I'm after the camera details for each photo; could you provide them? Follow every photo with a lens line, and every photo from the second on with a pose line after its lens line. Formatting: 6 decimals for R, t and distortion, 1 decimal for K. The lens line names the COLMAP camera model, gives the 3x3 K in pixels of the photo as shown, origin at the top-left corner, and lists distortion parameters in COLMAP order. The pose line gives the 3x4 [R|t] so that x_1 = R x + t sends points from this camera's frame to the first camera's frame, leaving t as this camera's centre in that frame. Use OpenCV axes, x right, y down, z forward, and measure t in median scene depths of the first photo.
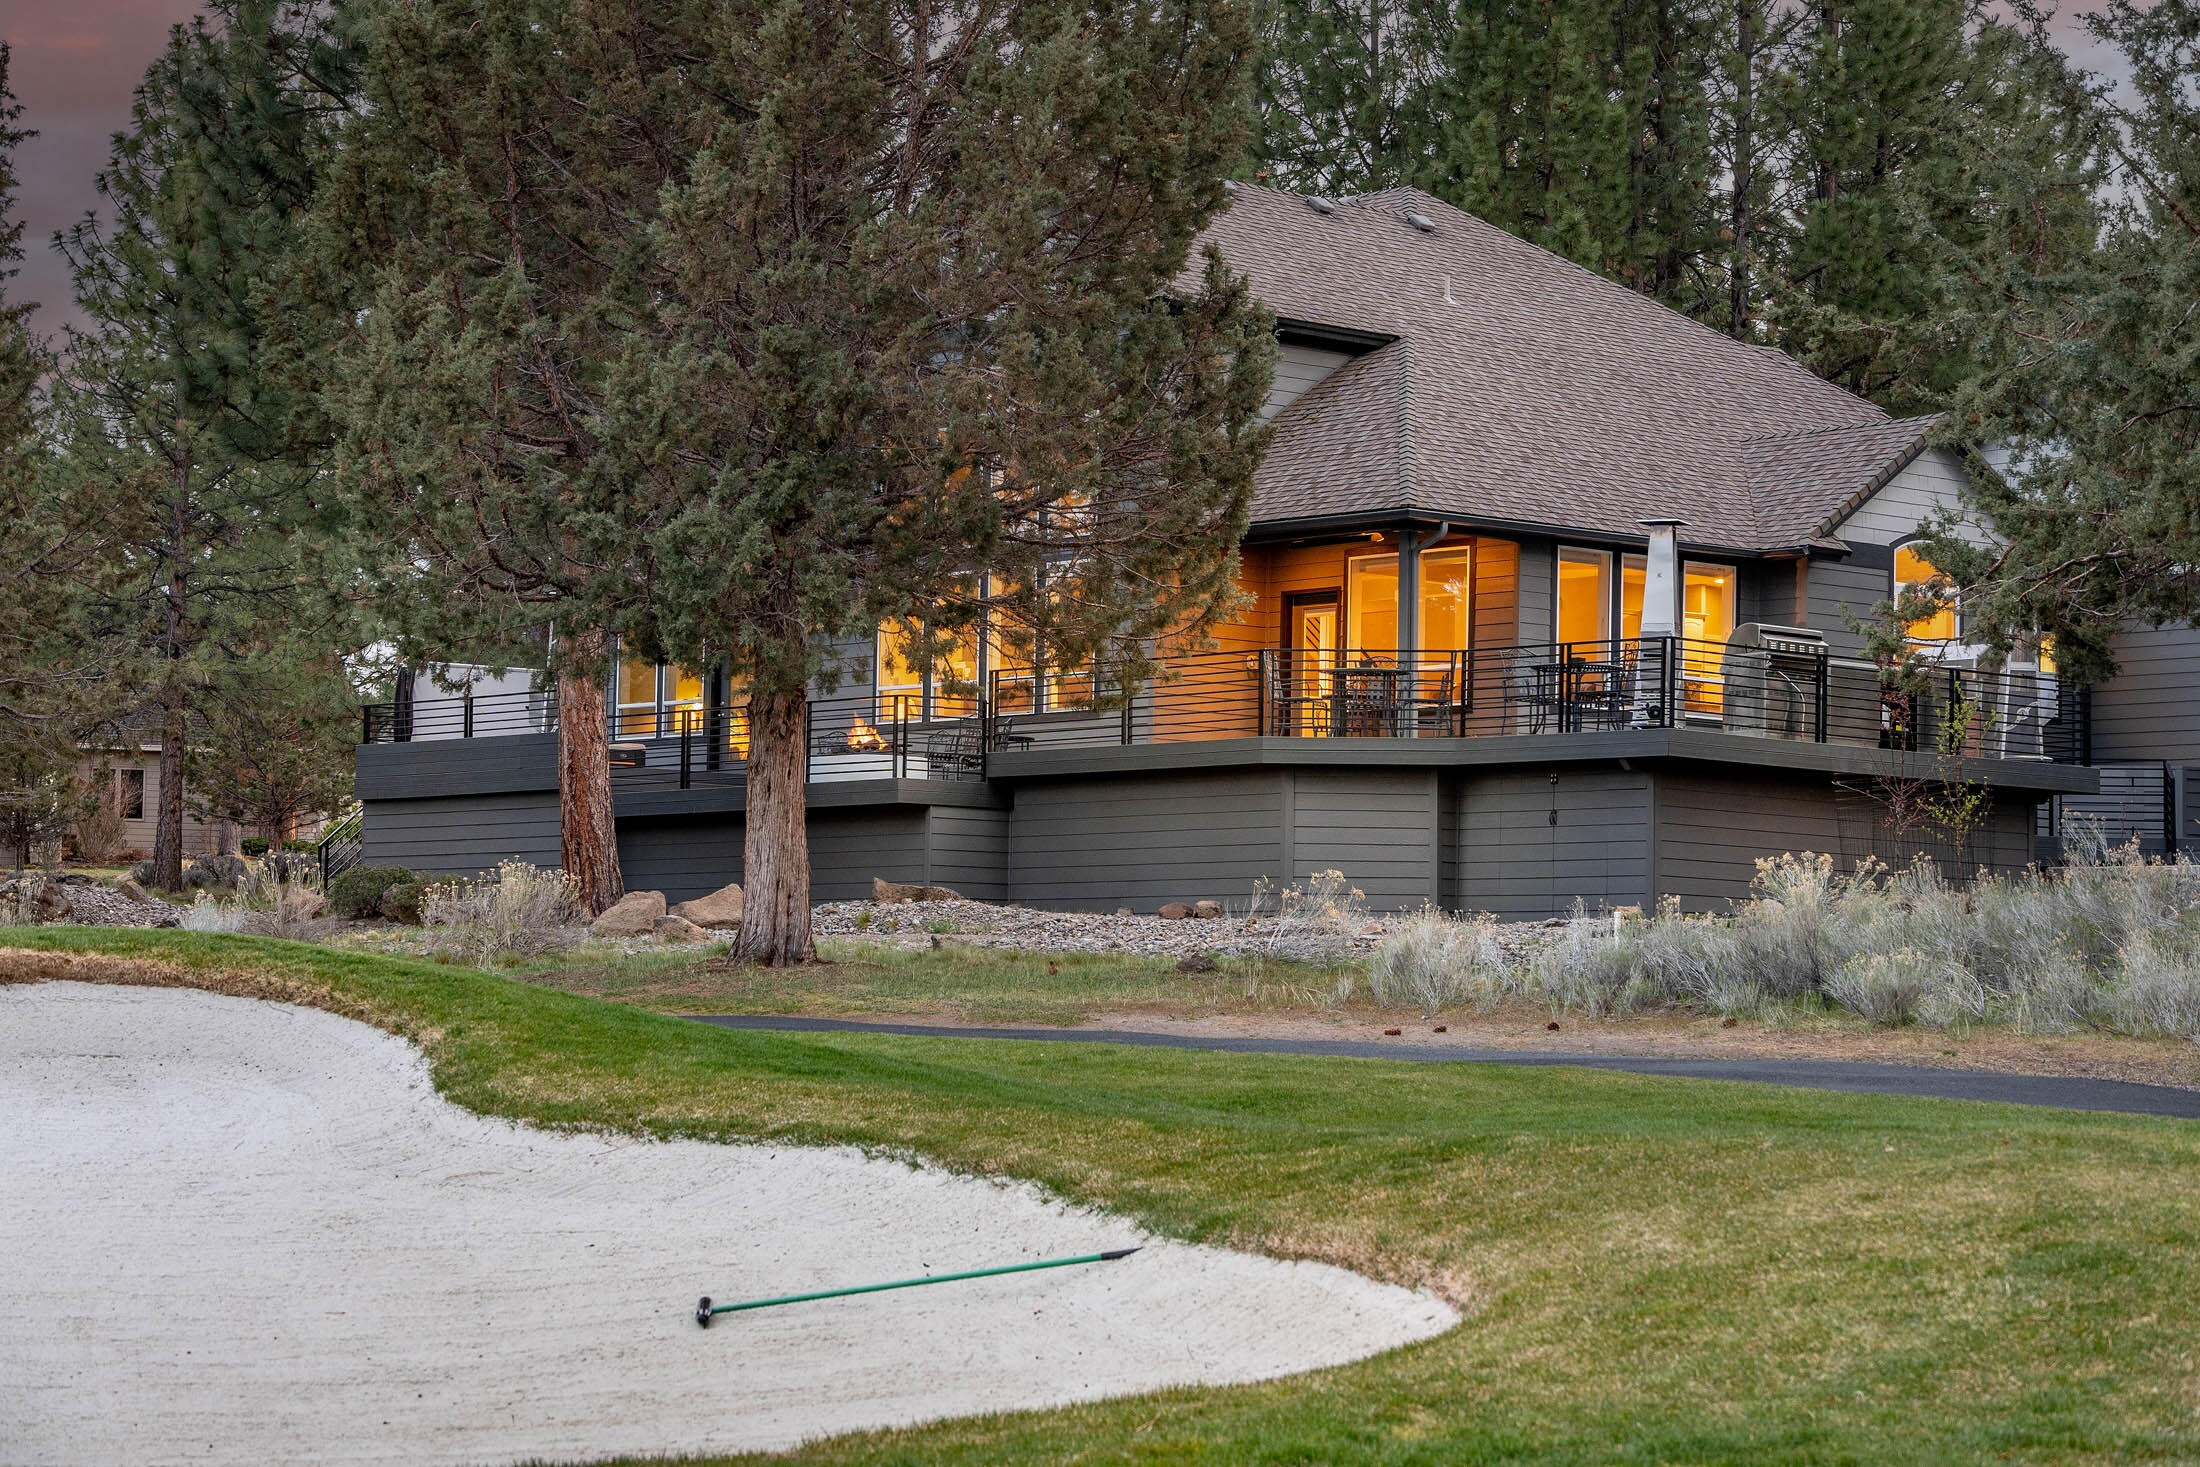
lens RADIAL K [[4797.5, 0, 1100.0], [0, 4797.5, 733.5], [0, 0, 1]] dist [0.078124, 0.160325]
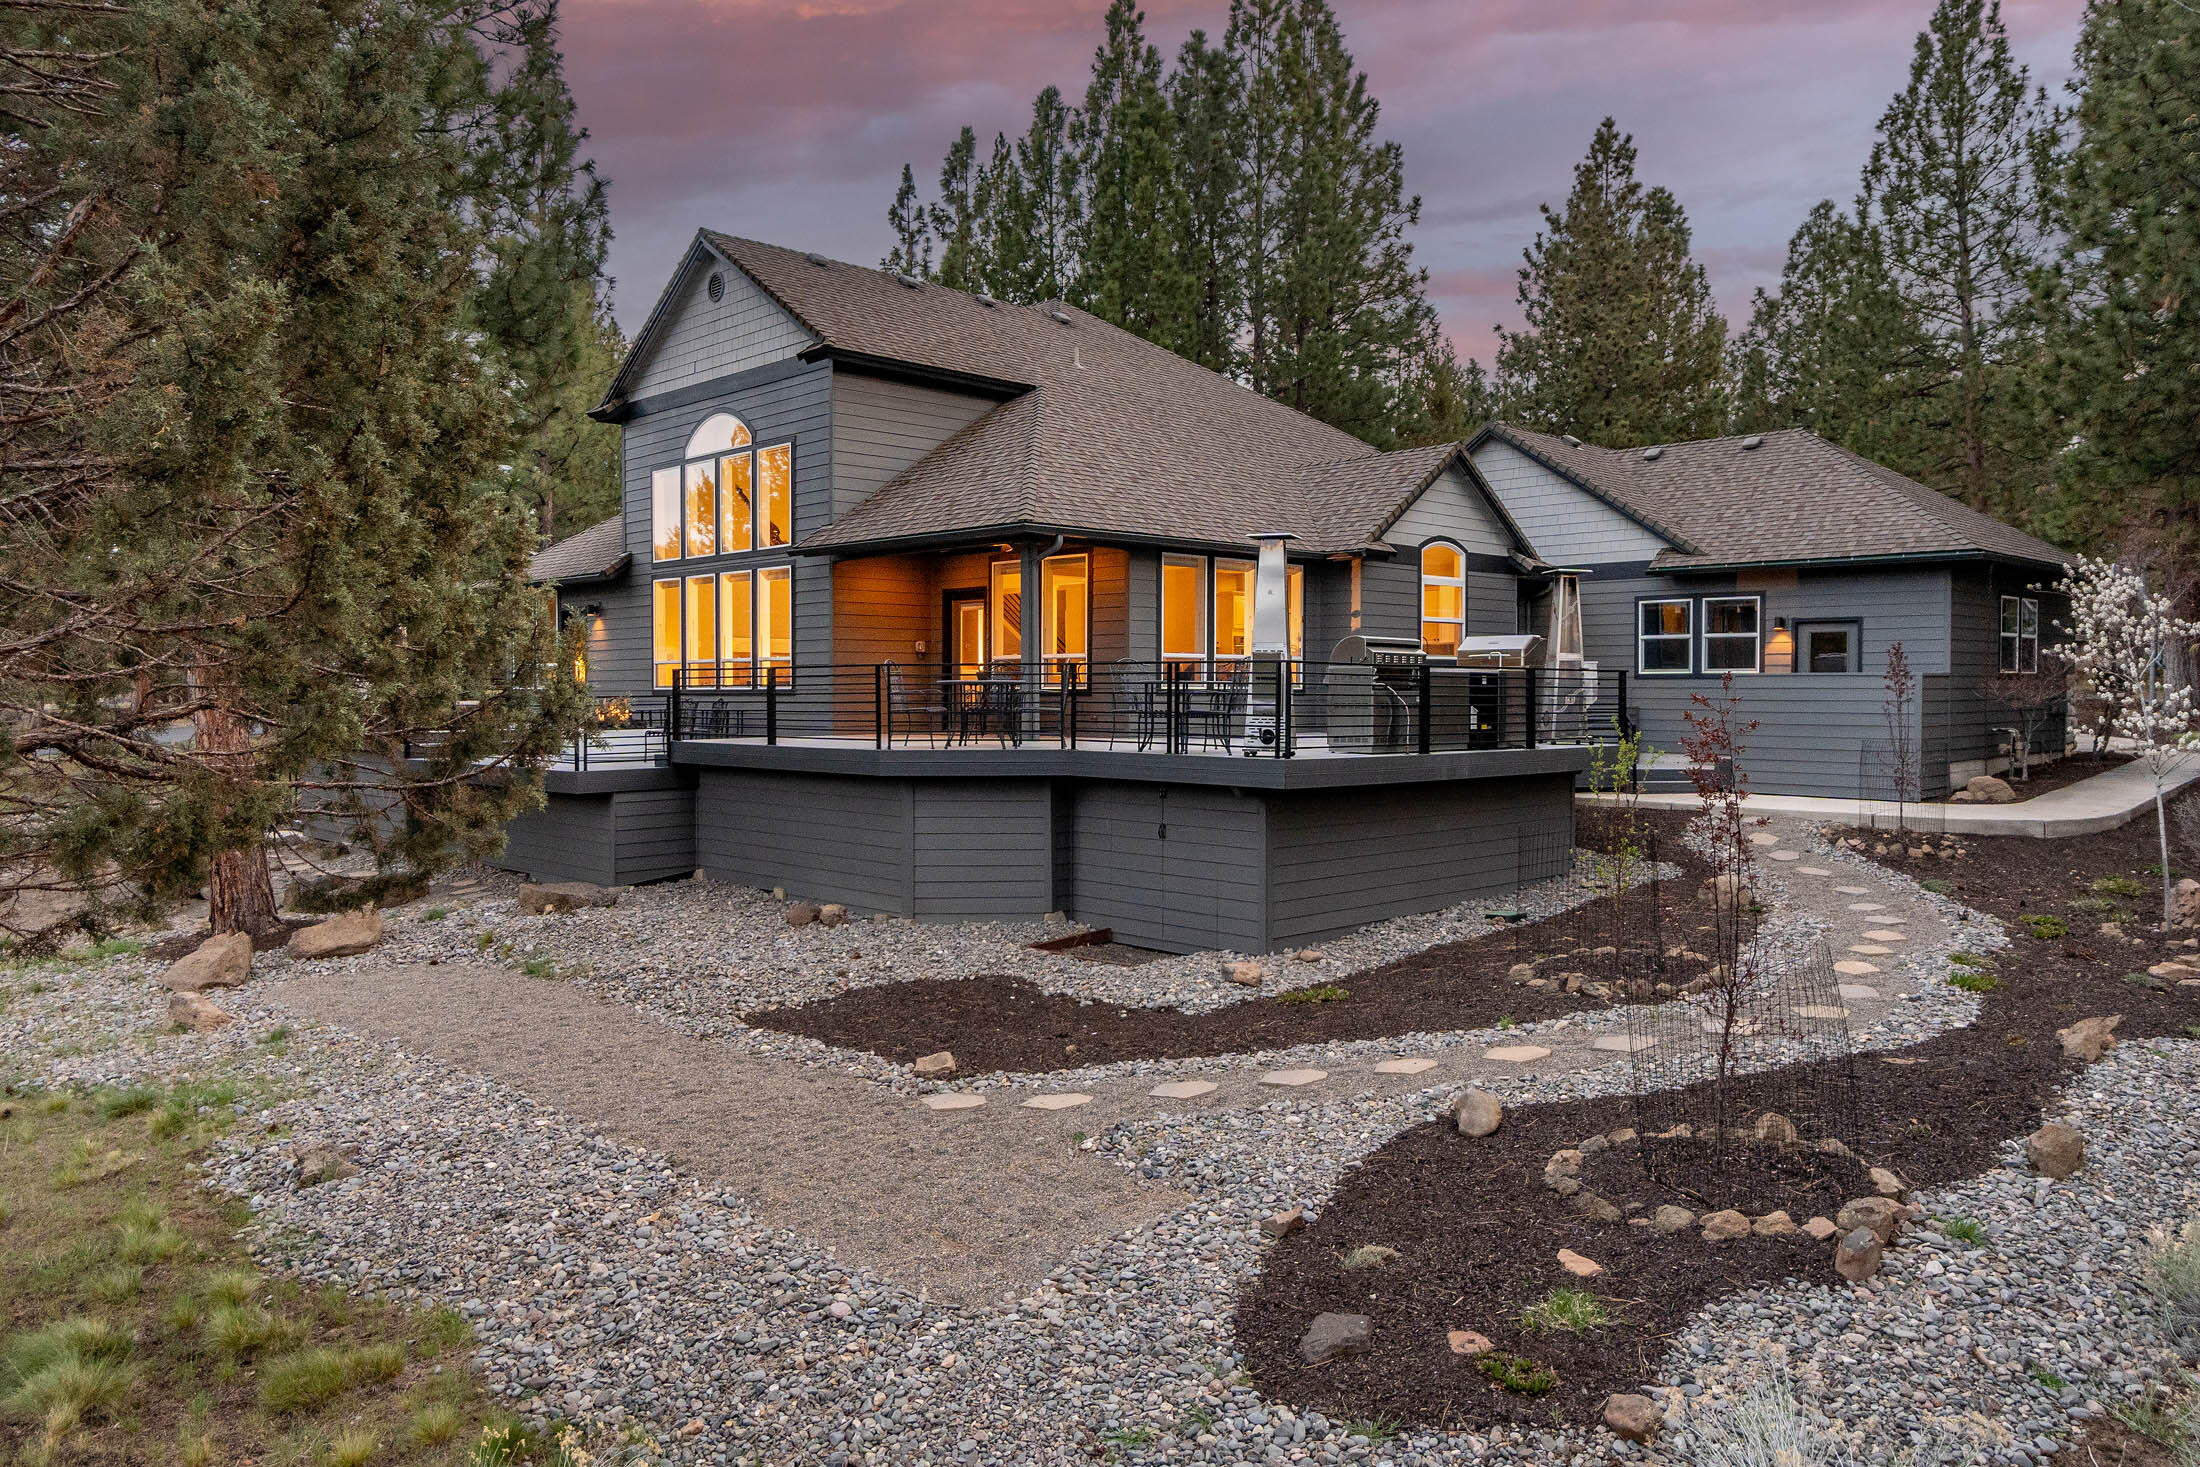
lens RADIAL K [[1488.8, 0, 1100.0], [0, 1488.8, 733.5], [0, 0, 1]] dist [-0.004092, -0.000316]
pose [[0.998226, -0.020399, 0.055931, 0.058840], [0.014790, 0.994985, 0.098922, -0.031308], [-0.057669, -0.097920, 0.993522, 0.633106]]
